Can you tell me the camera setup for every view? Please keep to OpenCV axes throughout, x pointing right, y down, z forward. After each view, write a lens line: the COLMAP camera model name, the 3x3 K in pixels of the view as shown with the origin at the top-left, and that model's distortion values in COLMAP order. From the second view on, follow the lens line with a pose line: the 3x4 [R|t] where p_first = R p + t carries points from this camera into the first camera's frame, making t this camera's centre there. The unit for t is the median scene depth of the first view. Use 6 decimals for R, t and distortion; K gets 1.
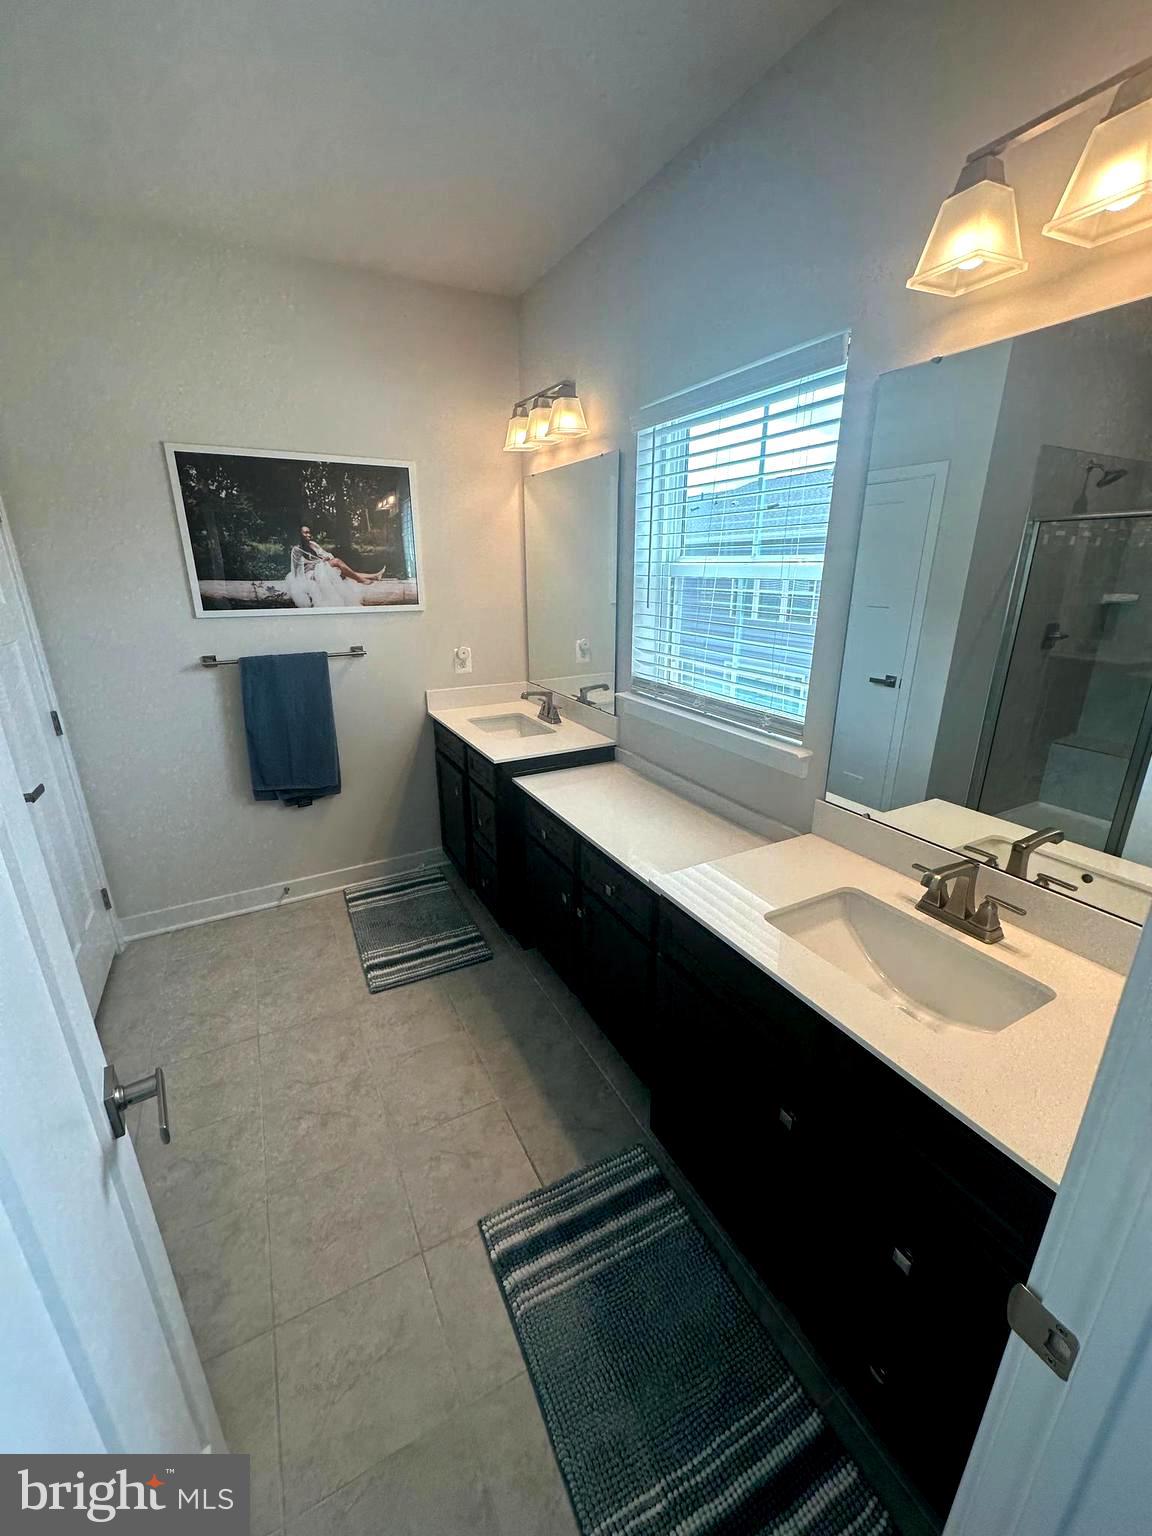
lens RADIAL K [[618.7, 0, 574.6], [0, 618.7, 770.0], [0, 0, 1]] dist [-0.004779, 0.000436]
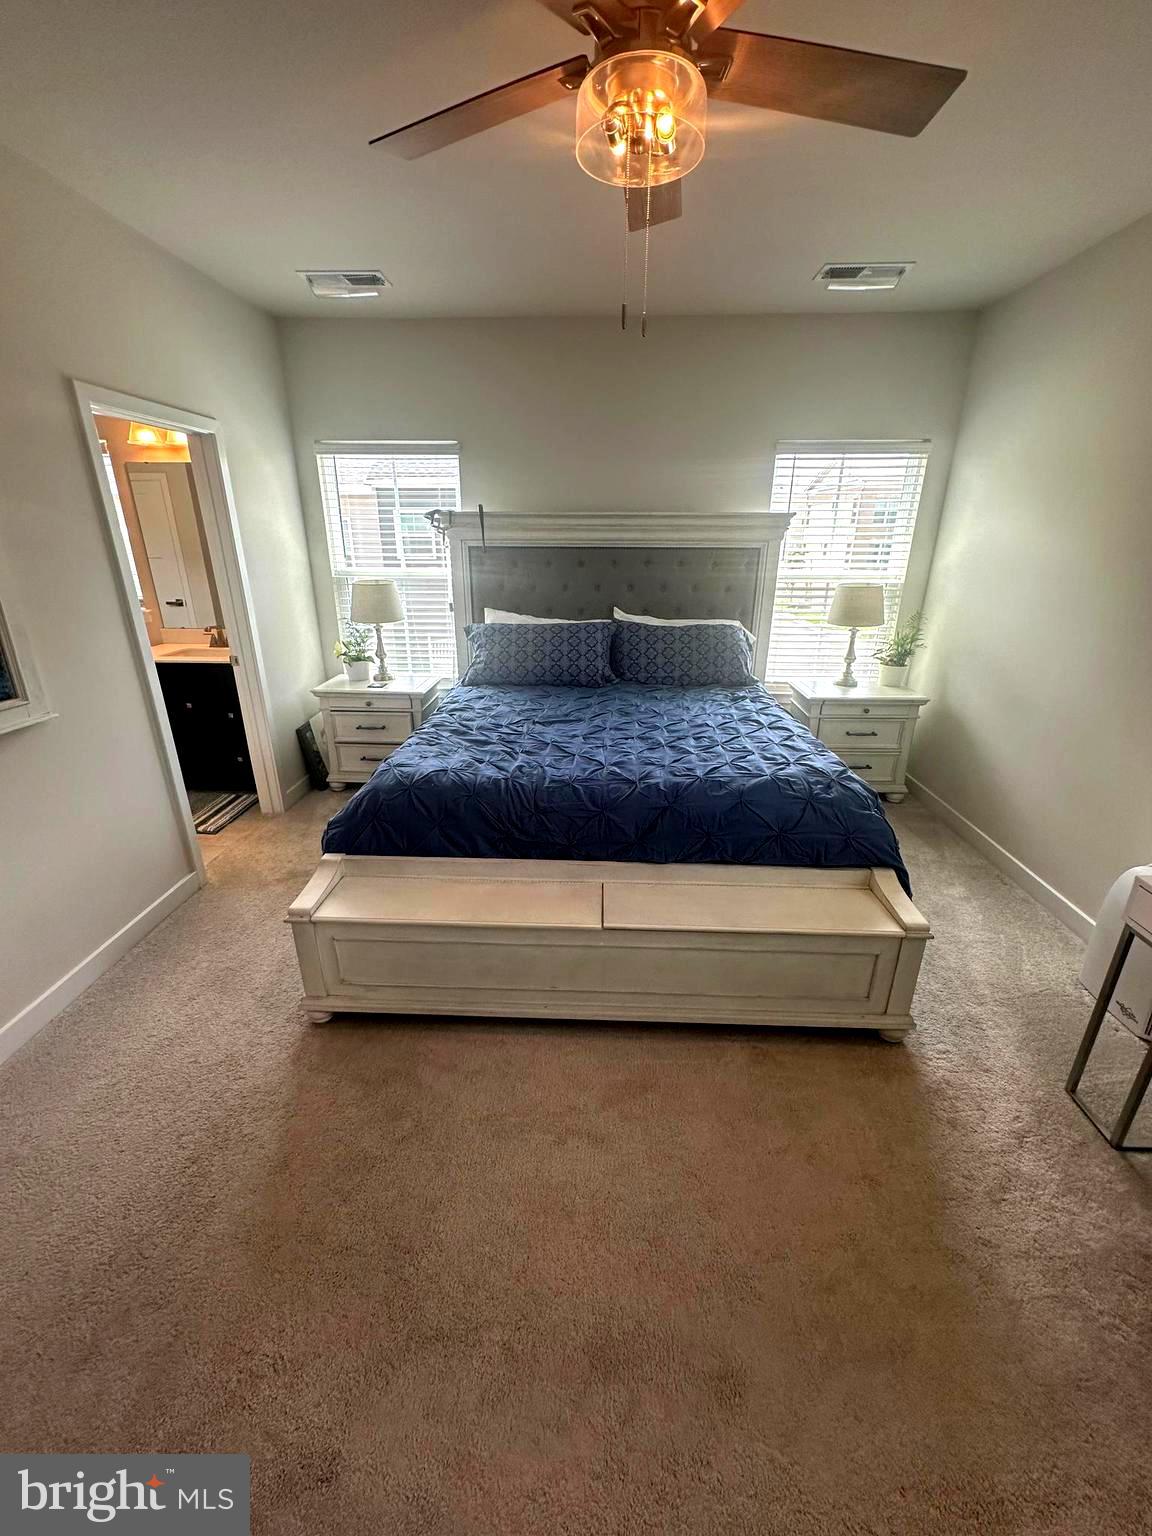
lens RADIAL K [[618.7, 0, 576.4], [0, 618.7, 766.3], [0, 0, 1]] dist [-0.004779, 0.000436]
pose [[0.497854, -0.304870, 0.811909, -0.431827], [0.271964, 0.943836, 0.187643, 0.247691], [-0.823515, 0.127391, 0.552806, -0.727787]]
